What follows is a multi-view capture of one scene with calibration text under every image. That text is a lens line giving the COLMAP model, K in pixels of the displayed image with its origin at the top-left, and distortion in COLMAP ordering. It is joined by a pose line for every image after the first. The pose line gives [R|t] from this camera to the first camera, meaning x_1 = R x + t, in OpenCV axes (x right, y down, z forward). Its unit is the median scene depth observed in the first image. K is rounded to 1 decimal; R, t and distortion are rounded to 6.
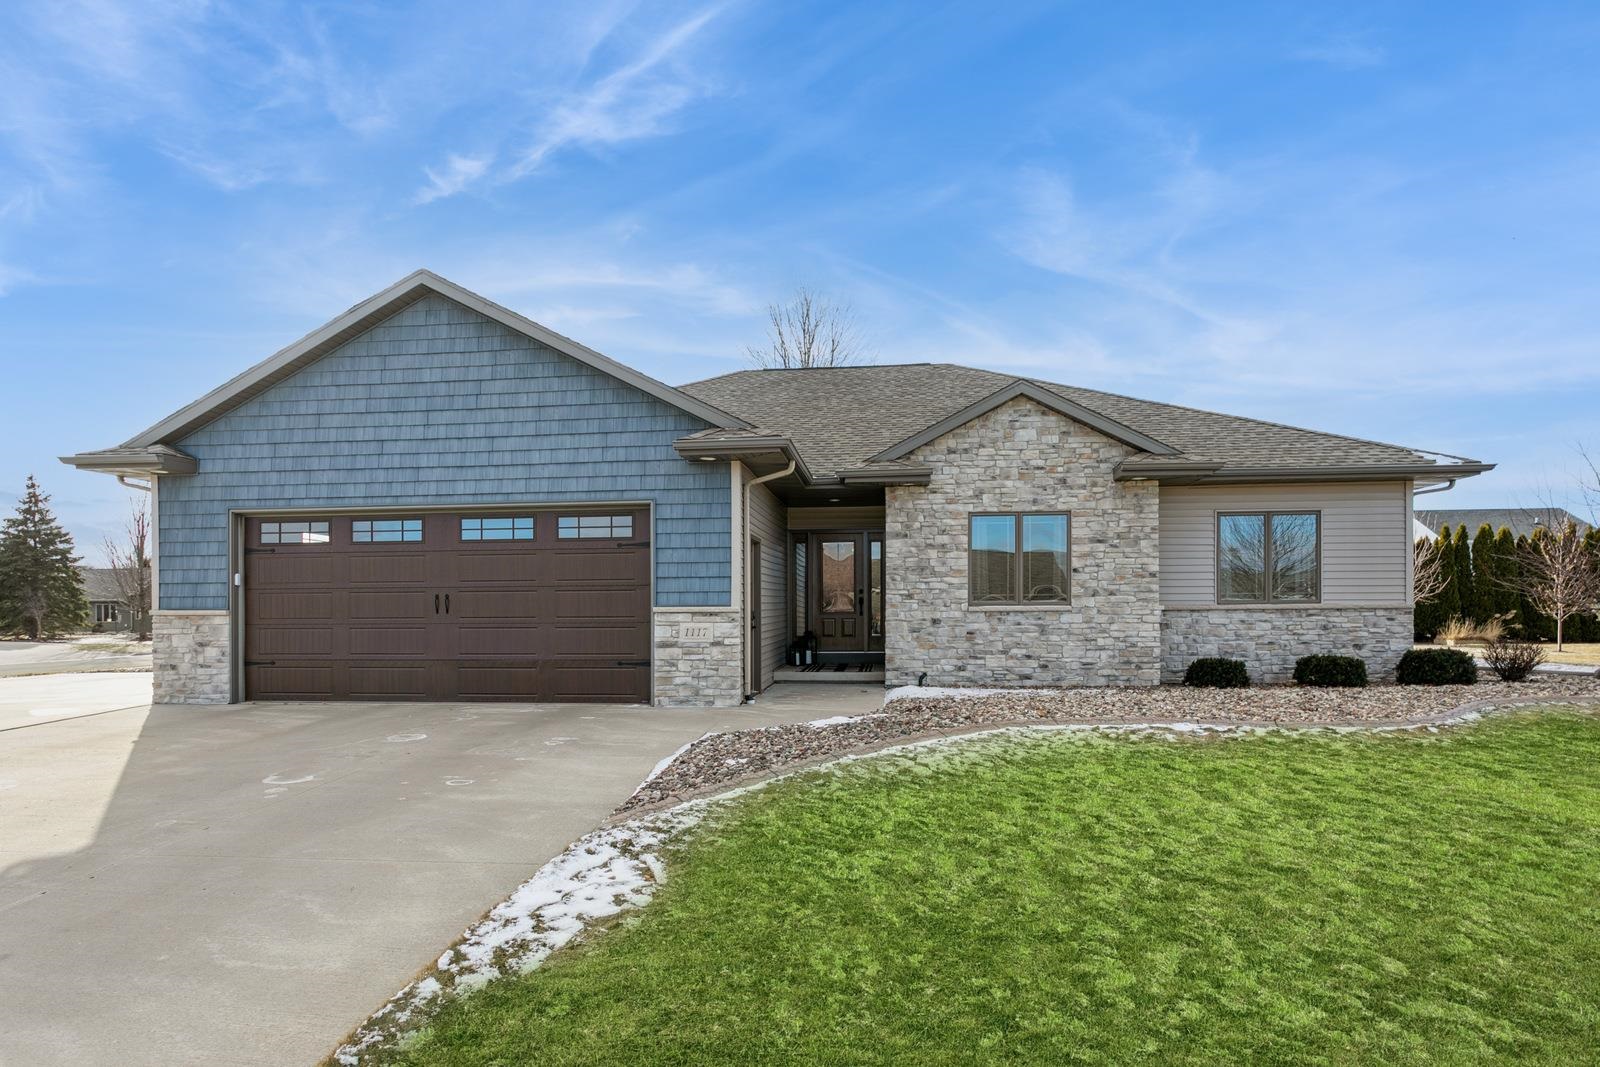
lens RADIAL K [[866.8, 0, 810.3], [0, 866.8, 620.5], [0, 0, 1]] dist [0.004157, 0.000784]
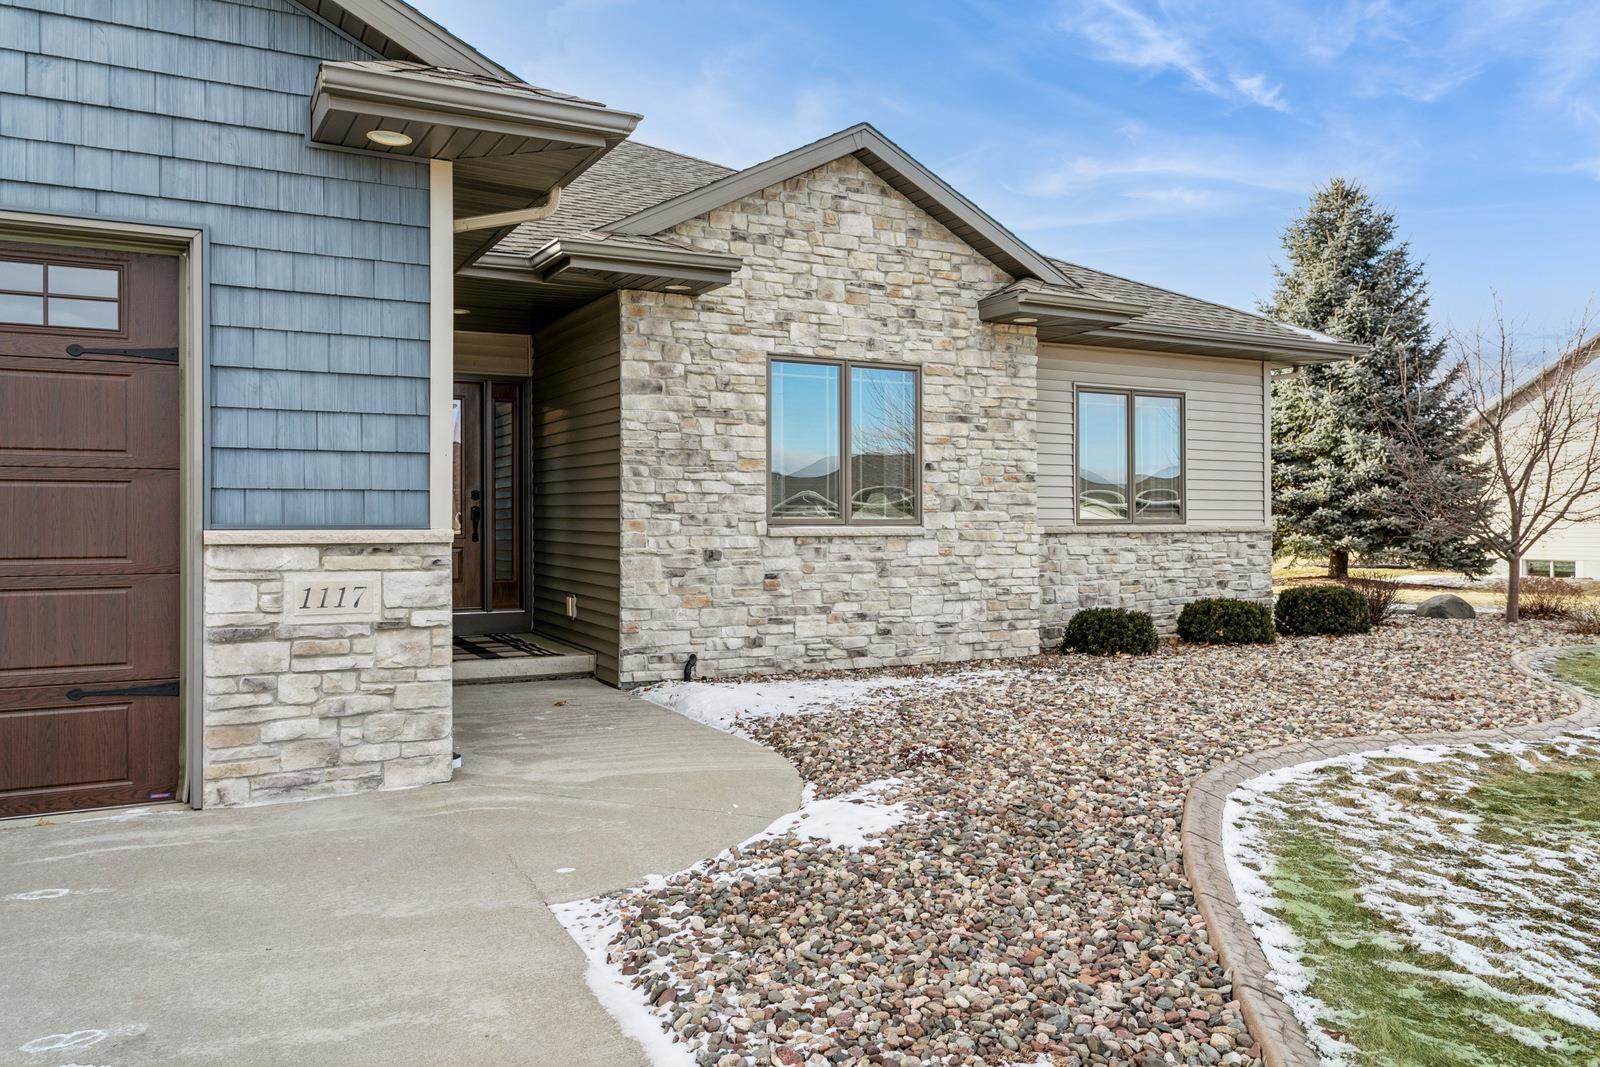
lens RADIAL K [[1156.1, 0, 793.6], [0, 1156.1, 527.0], [0, 0, 1]] dist [0.008183, -0.000719]
pose [[0.838474, 0.003375, 0.544931, -0.203603], [0.001249, 0.999966, -0.008114, -0.010818], [-0.544940, 0.007484, 0.838442, 0.401770]]
